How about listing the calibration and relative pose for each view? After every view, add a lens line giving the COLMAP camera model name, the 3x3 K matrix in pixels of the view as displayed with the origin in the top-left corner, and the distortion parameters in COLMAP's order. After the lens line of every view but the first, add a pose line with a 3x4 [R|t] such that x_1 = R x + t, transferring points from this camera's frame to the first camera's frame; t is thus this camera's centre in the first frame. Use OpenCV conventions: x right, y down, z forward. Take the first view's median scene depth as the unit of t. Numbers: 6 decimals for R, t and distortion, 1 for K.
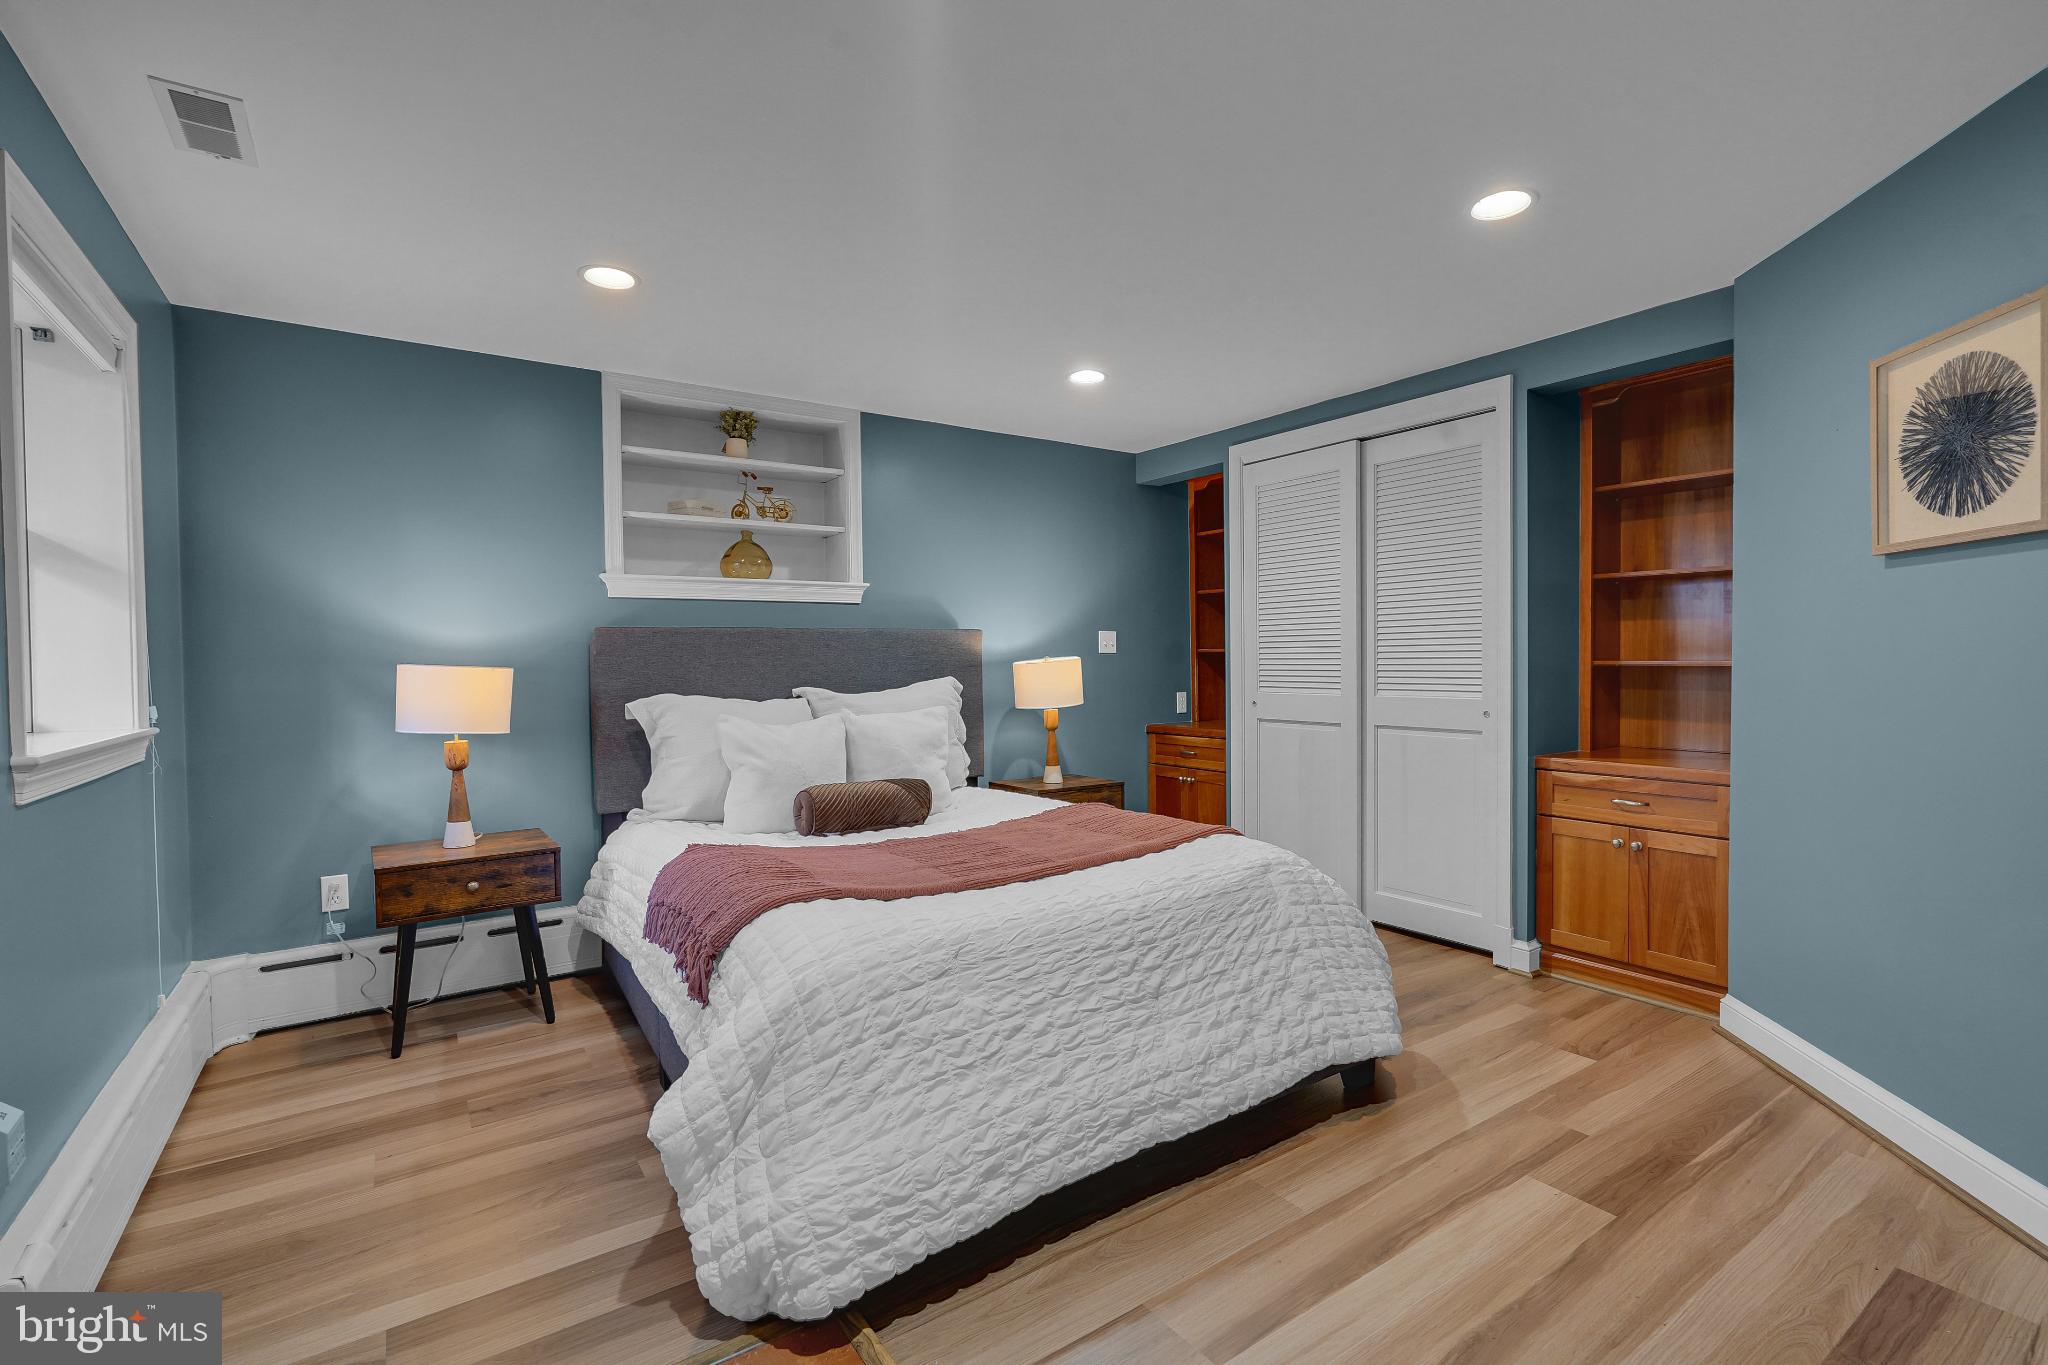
lens RADIAL K [[935.3, 0, 1026.1], [0, 935.3, 684.7], [0, 0, 1]] dist [-0.000300, 0.001784]
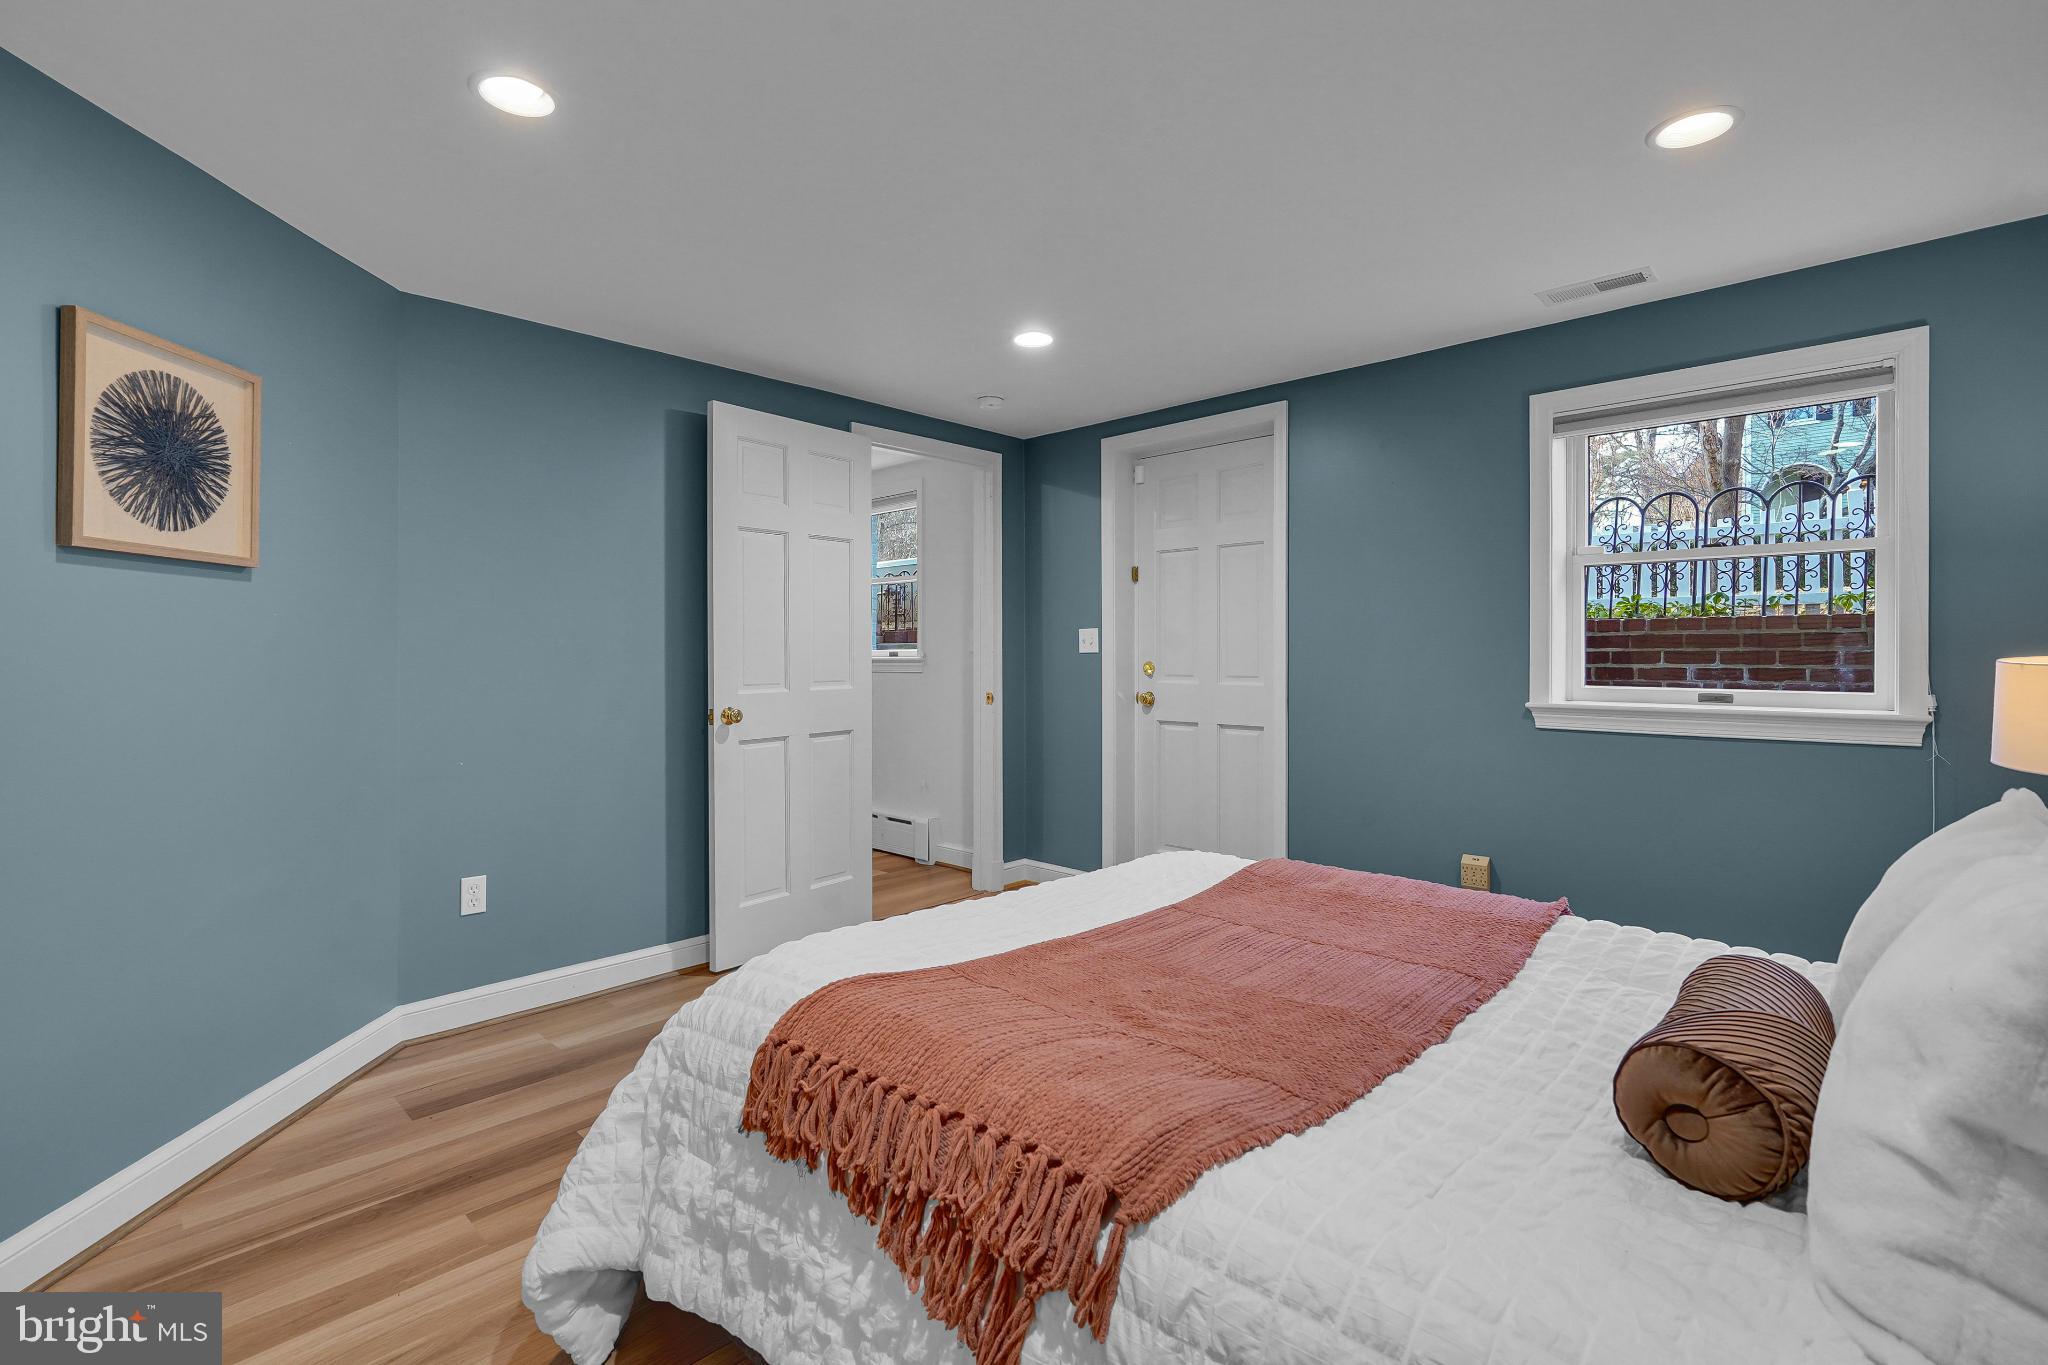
lens RADIAL K [[935.3, 0, 1021.8], [0, 935.3, 665.8], [0, 0, 1]] dist [-0.000300, 0.001784]
pose [[-0.977370, 0.013636, -0.211097, 0.306505], [0.007822, 0.999567, 0.028349, -0.055099], [0.211392, 0.026057, -0.977054, 2.187091]]
